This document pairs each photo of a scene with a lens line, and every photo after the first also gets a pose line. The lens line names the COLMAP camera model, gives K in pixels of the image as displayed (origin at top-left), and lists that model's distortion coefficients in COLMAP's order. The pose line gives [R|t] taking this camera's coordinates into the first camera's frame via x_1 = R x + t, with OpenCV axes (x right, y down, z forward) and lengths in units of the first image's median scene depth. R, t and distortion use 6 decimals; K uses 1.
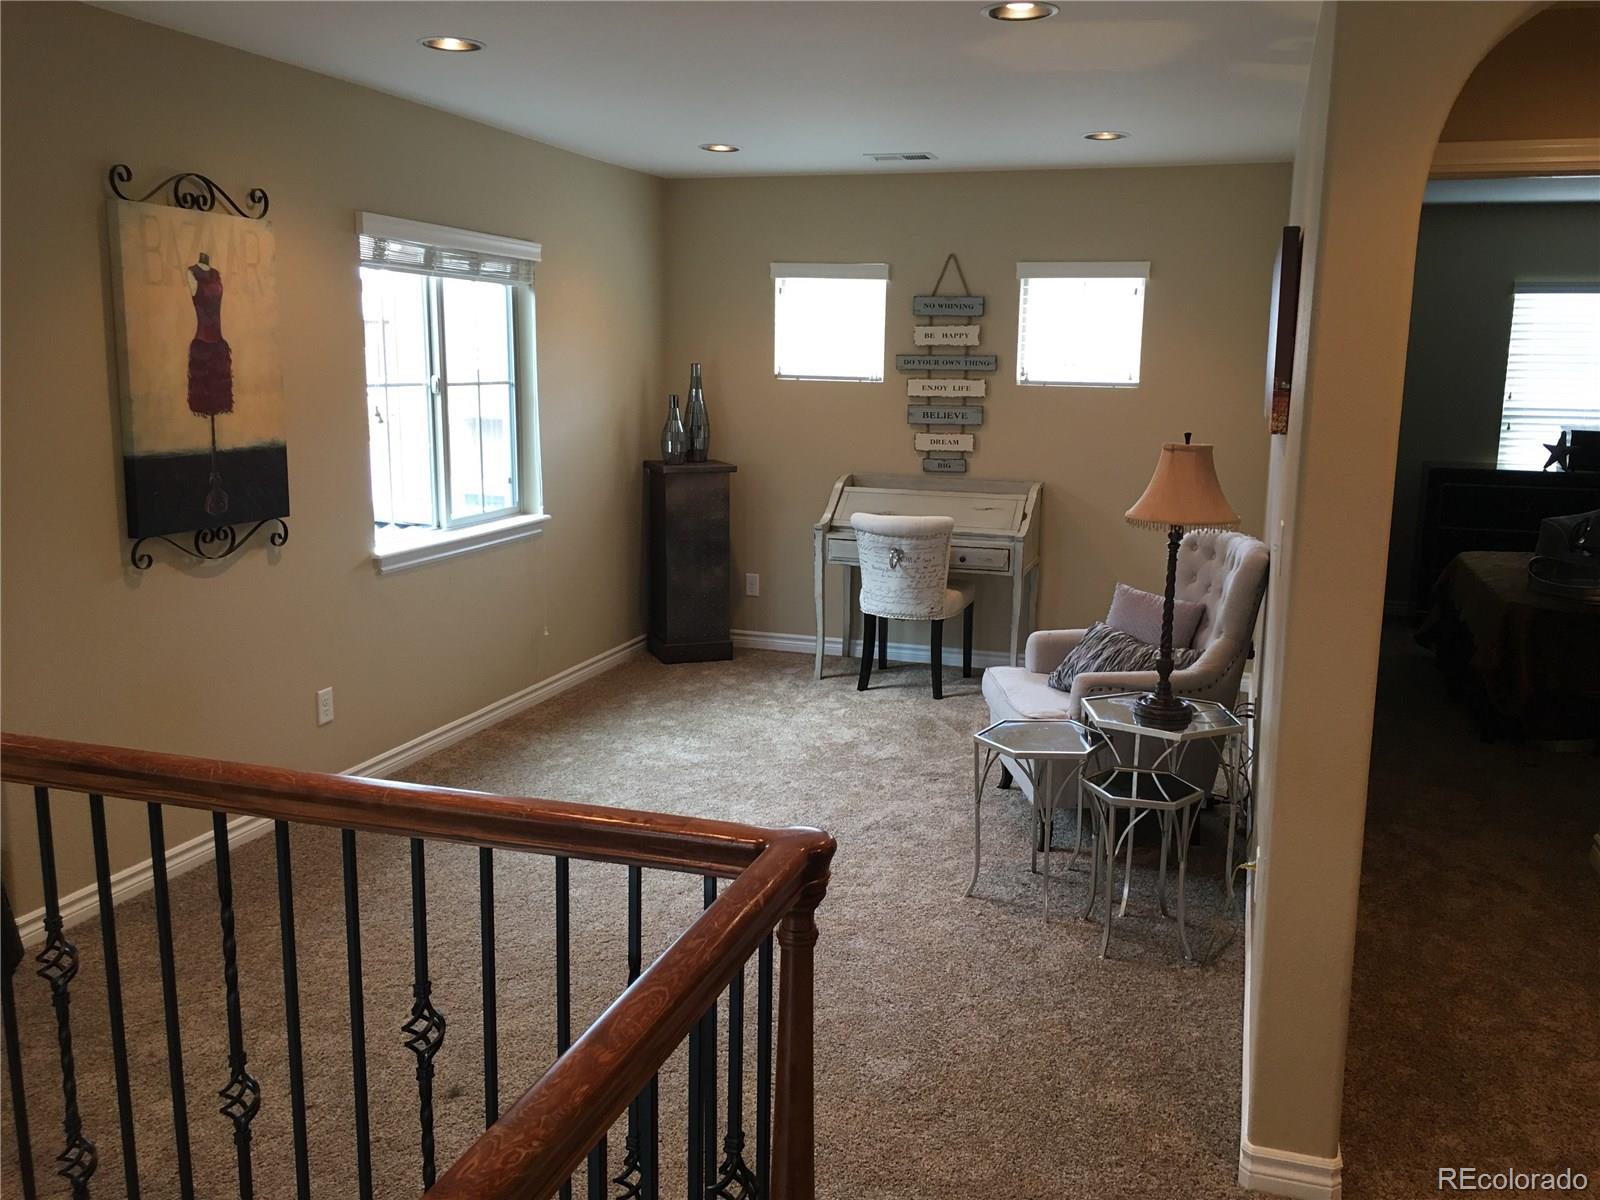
lens RADIAL K [[1346.7, 0, 796.8], [0, 1346.7, 587.9], [0, 0, 1]] dist [0.043900, -0.006400]
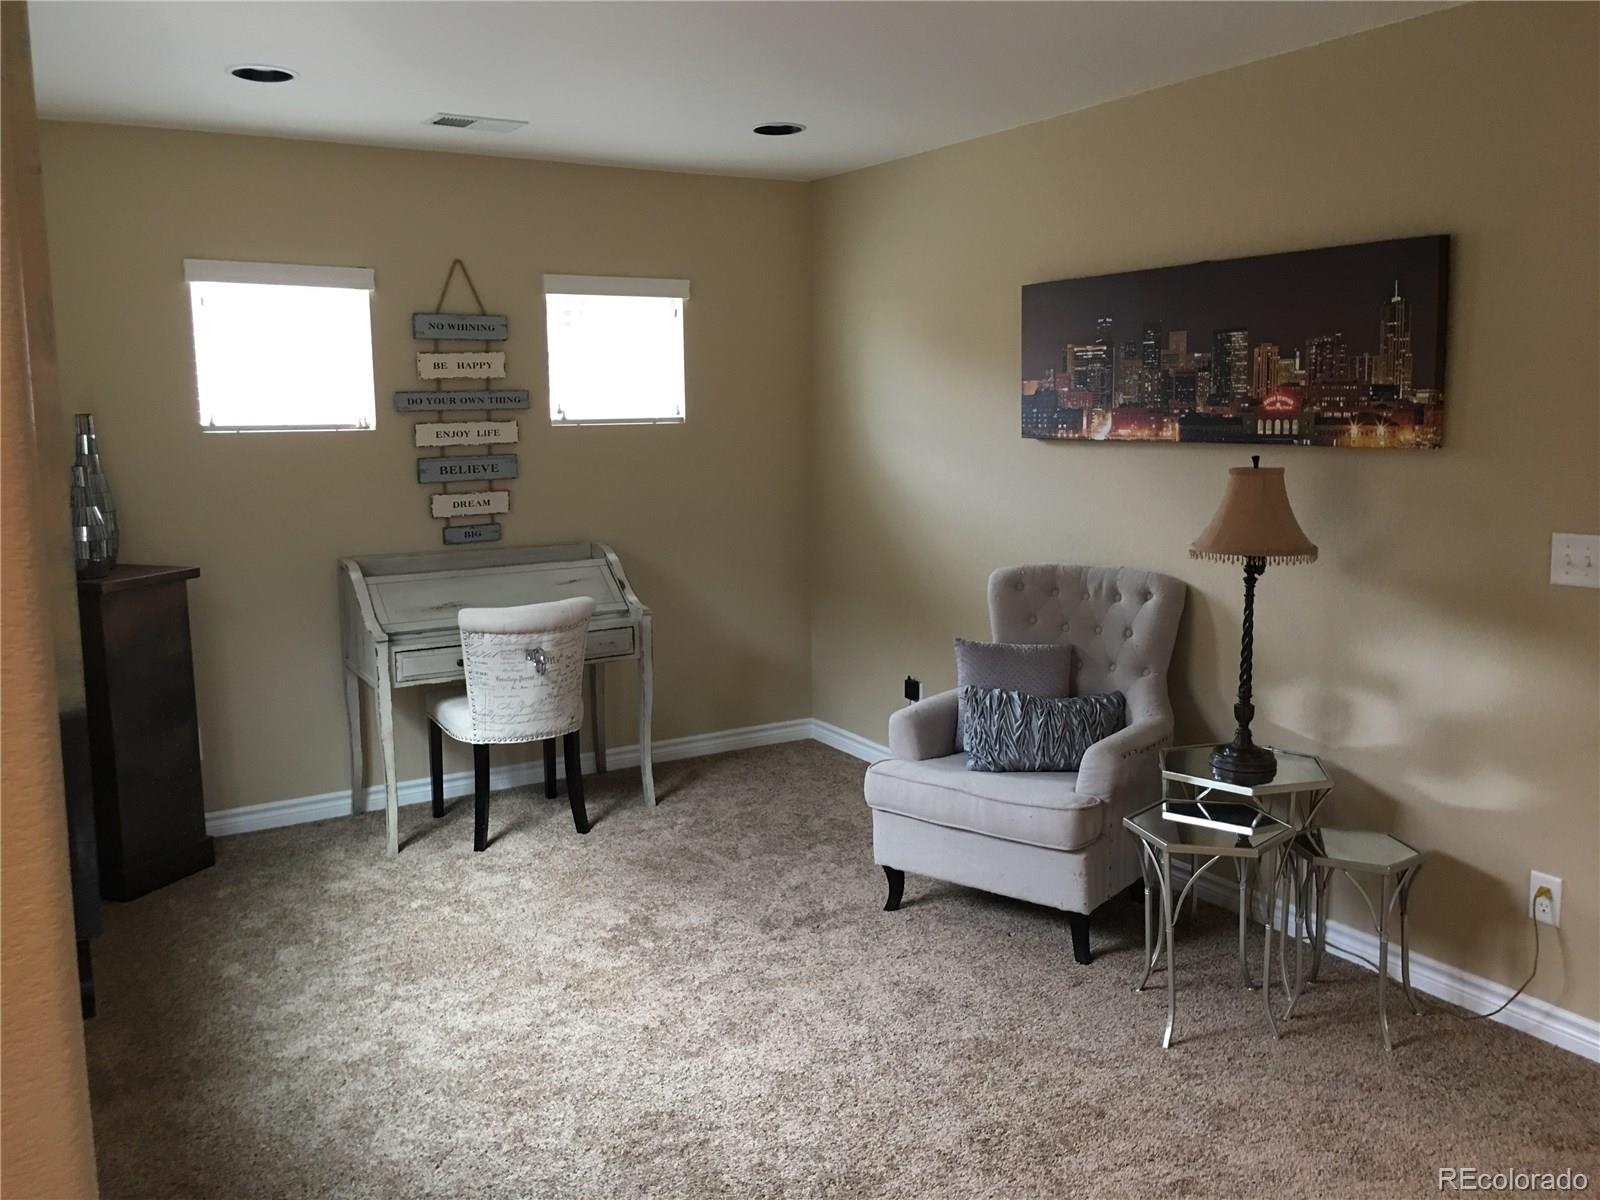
lens RADIAL K [[1346.7, 0, 796.8], [0, 1346.7, 587.9], [0, 0, 1]] dist [0.043900, -0.006400]
pose [[0.658534, -0.133519, 0.740612, -0.350560], [0.155197, 0.987075, 0.039955, -0.064309], [-0.736374, 0.088629, 0.670744, 0.360842]]
